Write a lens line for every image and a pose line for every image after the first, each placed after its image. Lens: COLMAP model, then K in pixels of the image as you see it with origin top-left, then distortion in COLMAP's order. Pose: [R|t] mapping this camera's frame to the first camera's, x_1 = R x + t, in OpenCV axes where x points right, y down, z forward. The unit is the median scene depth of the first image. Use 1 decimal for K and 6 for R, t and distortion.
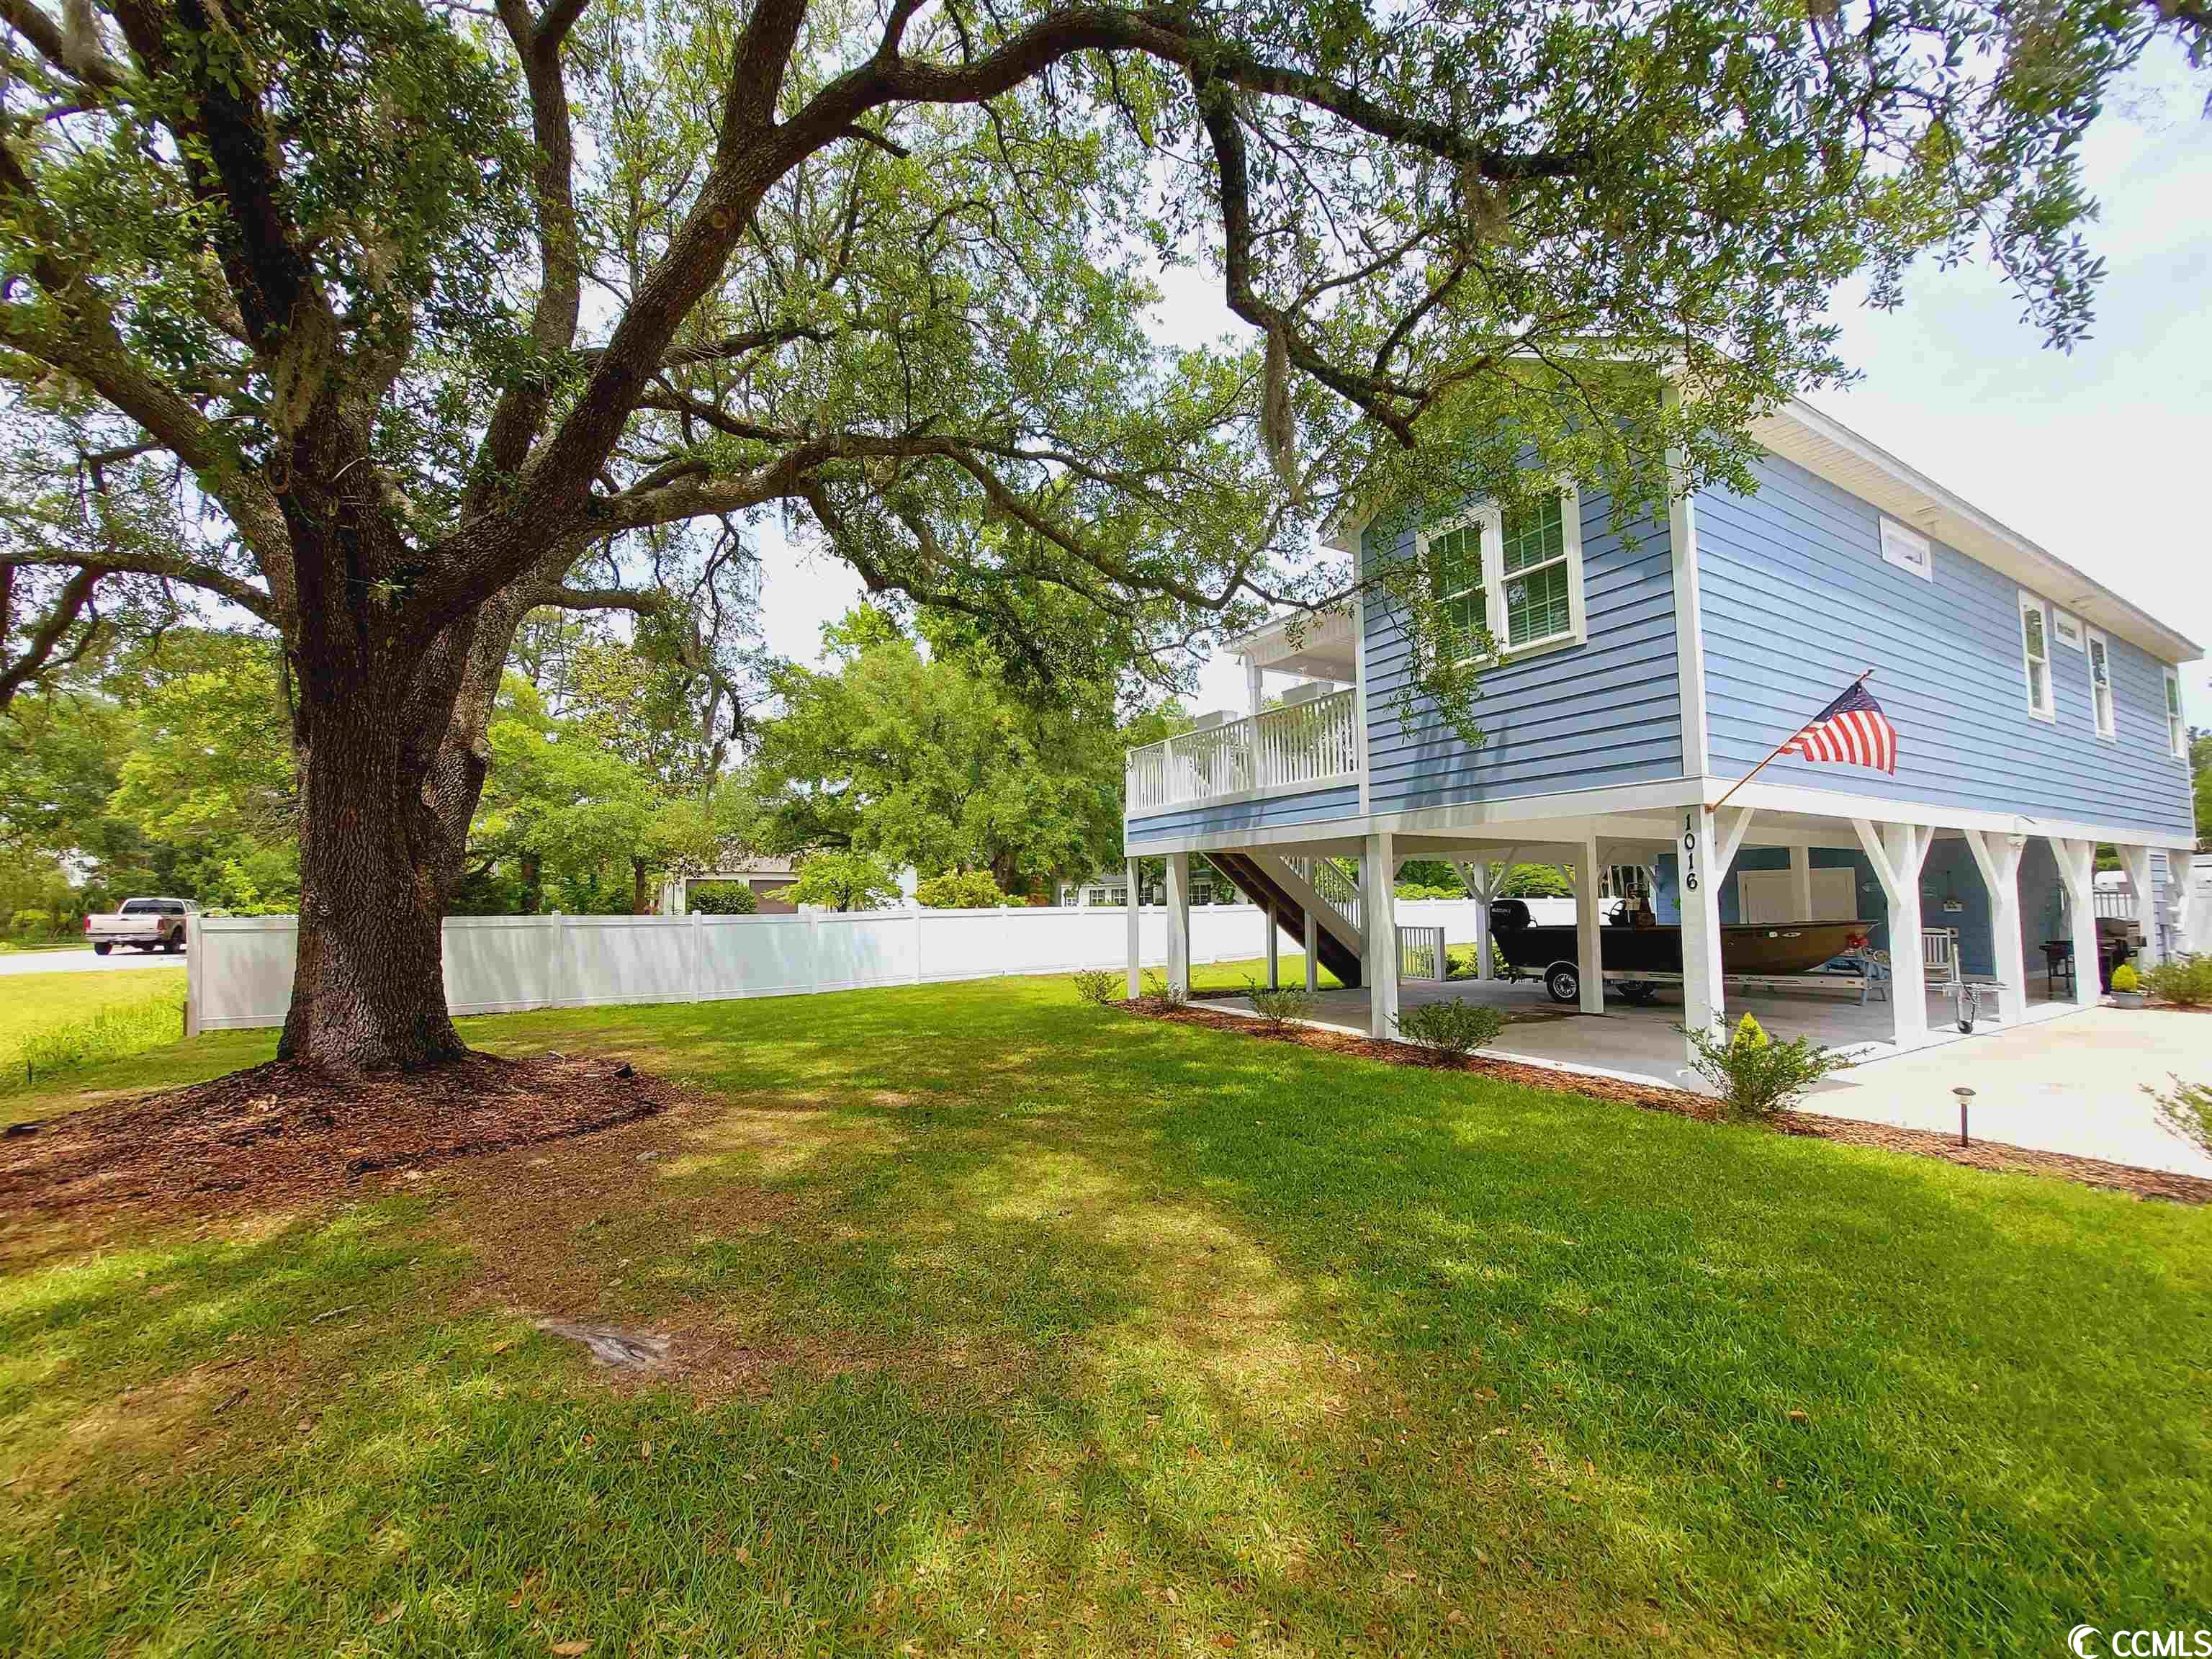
lens RADIAL K [[879.8, 0, 1094.0], [0, 879.8, 840.7], [0, 0, 1]] dist [-0.013681, -0.002116]
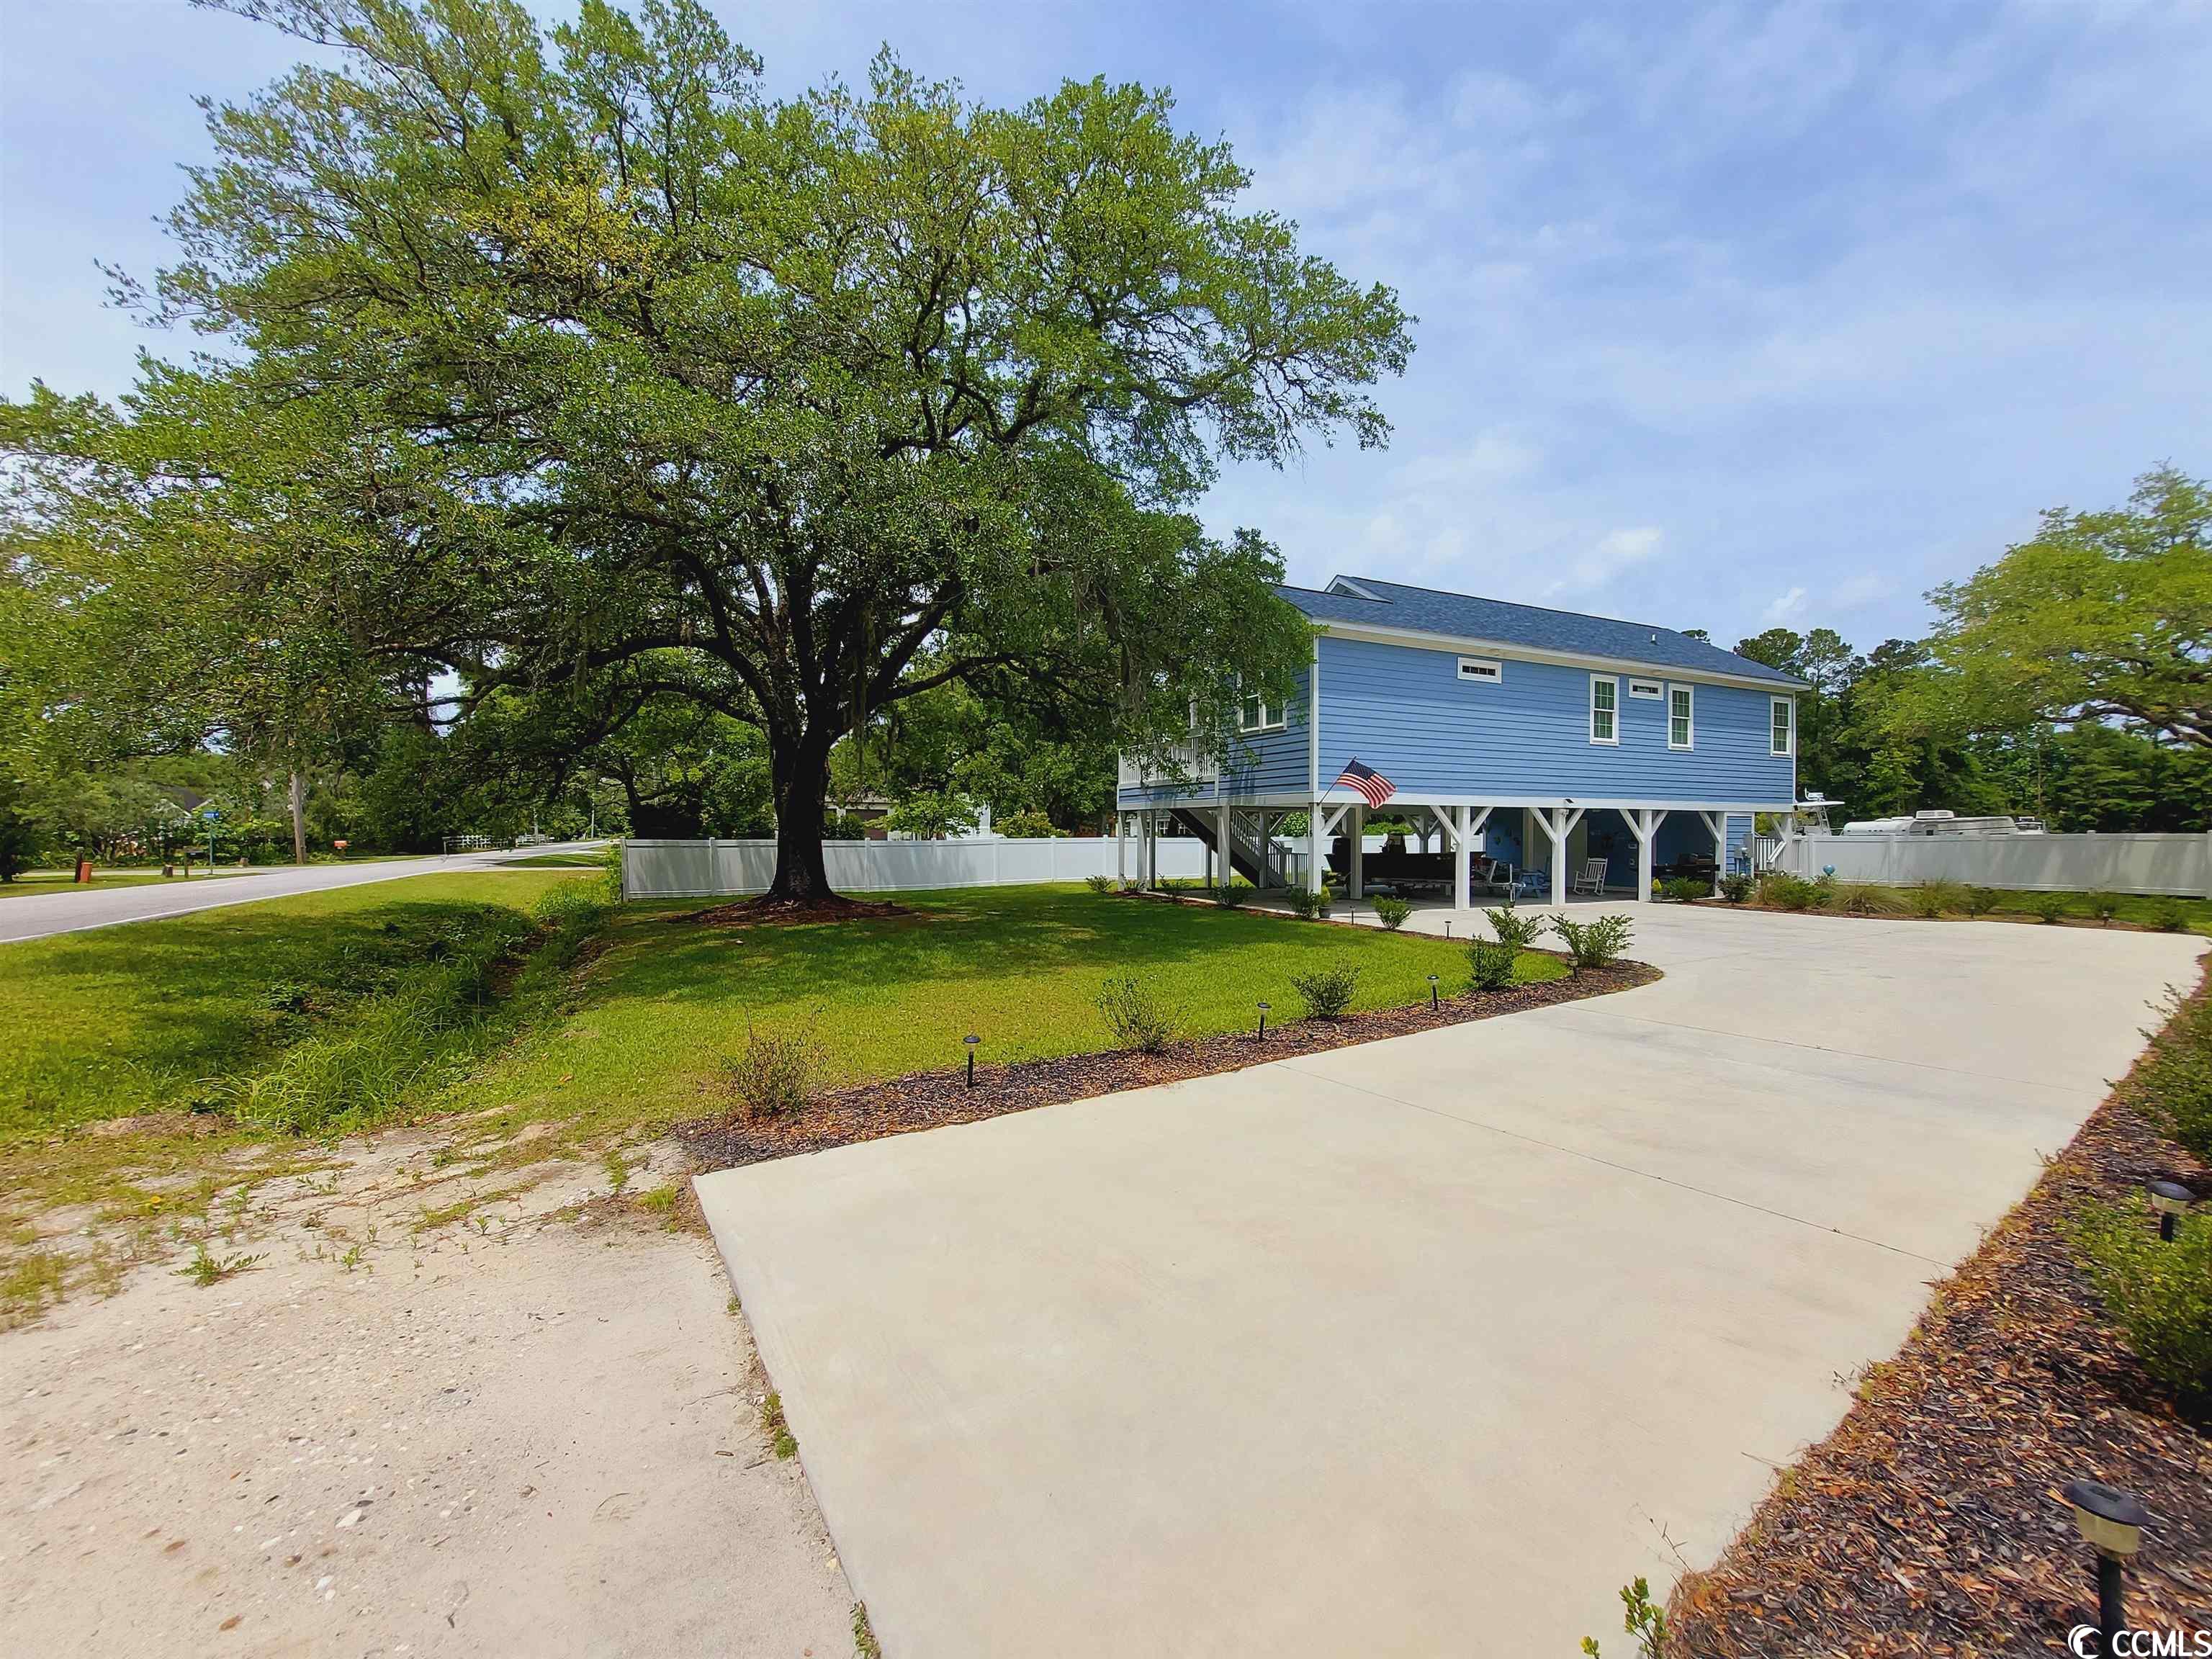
lens RADIAL K [[879.8, 0, 1094.0], [0, 879.8, 840.7], [0, 0, 1]] dist [-0.013681, -0.002116]
pose [[0.996526, 0.013734, -0.082140, 0.123732], [-0.007084, 0.996713, 0.080704, -0.057037], [0.082978, -0.079842, 0.993348, -0.669979]]
